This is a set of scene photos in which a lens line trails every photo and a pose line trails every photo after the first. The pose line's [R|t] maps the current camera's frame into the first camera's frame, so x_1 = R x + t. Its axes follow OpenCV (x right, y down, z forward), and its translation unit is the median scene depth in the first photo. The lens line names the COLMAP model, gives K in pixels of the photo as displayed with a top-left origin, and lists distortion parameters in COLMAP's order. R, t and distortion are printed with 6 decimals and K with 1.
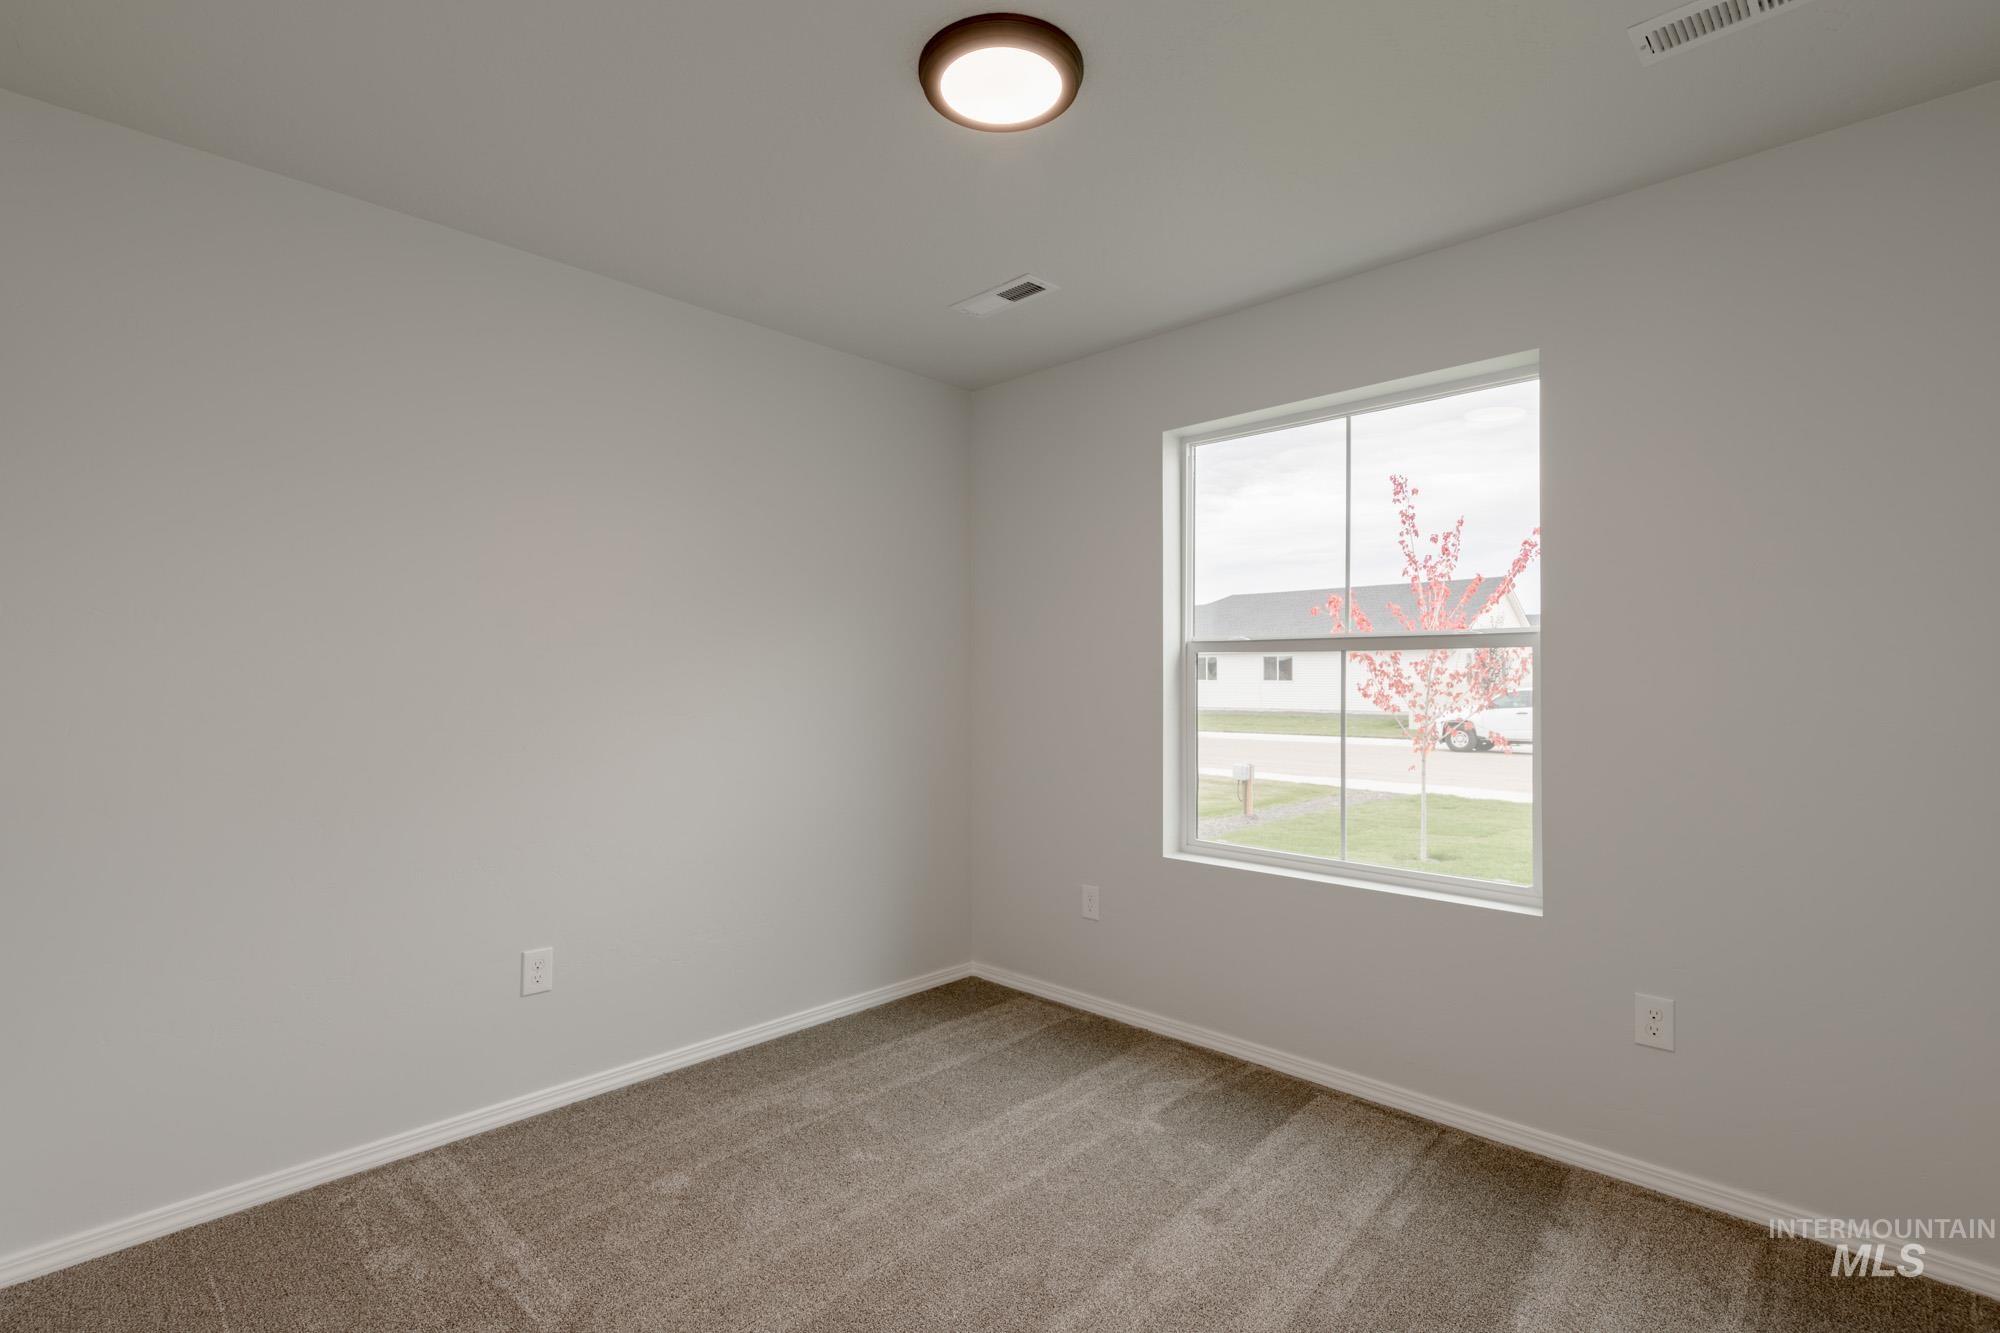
lens RADIAL K [[964.6, 0, 1000.1], [0, 964.6, 683.2], [0, 0, 1]] dist [0.004245, 0.000486]
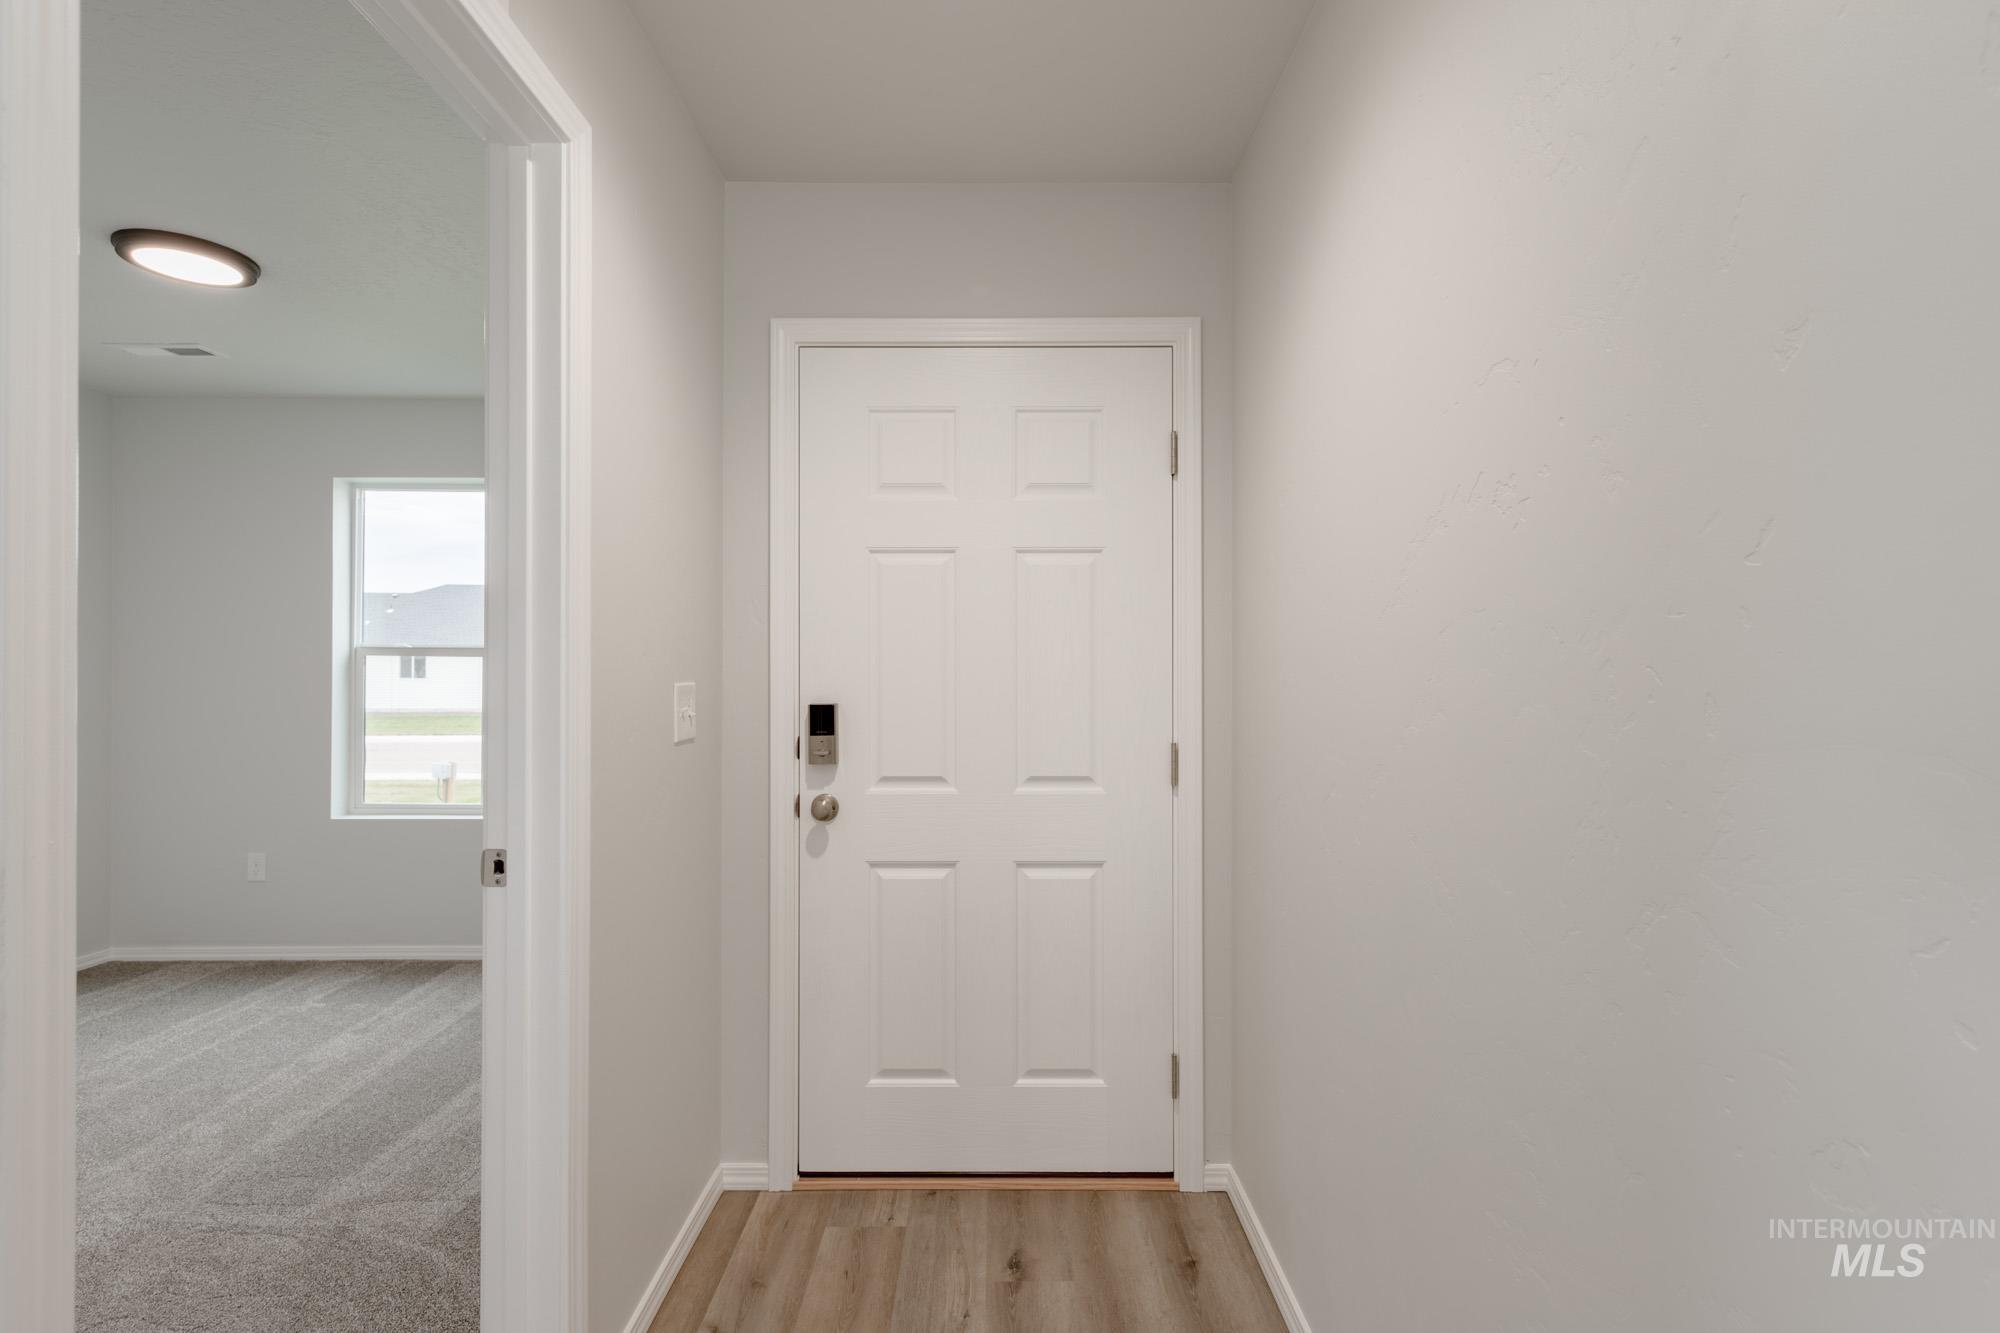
lens RADIAL K [[949.2, 0, 1000.0], [0, 949.2, 666.5], [0, 0, 1]] dist [0.001228, 0.000182]
pose [[0.721675, 0.008326, 0.692182, -0.070821], [0.002319, 0.999893, -0.014445, 0.003681], [-0.692228, 0.012030, 0.721579, -0.590481]]
